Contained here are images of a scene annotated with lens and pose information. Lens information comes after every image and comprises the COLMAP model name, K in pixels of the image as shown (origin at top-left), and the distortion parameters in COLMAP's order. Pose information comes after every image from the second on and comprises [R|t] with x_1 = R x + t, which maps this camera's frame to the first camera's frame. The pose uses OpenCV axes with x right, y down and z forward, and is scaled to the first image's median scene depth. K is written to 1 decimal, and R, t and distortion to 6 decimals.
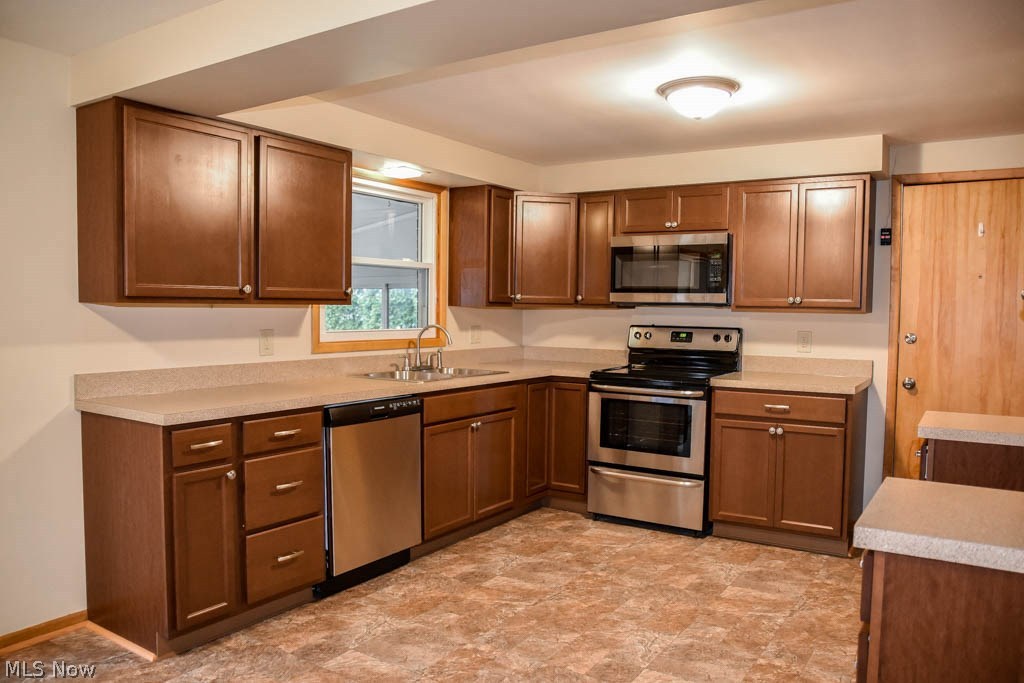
lens RADIAL K [[755.2, 0, 518.5], [0, 755.2, 352.0], [0, 0, 1]] dist [-0.120941, 0.085437]
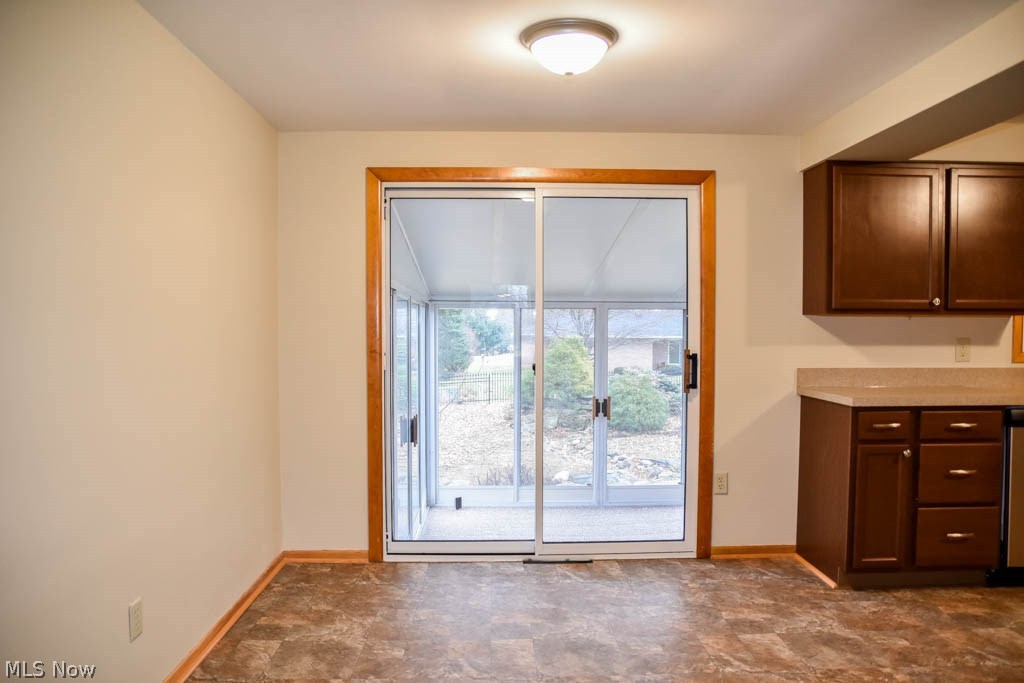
lens RADIAL K [[755.2, 0, 513.4], [0, 755.2, 355.2], [0, 0, 1]] dist [-0.120941, 0.085437]
pose [[0.568516, 0.020248, -0.822423, 0.174368], [-0.042480, 0.999086, -0.004768, 0.028021], [0.821575, 0.037647, 0.568857, -0.167908]]
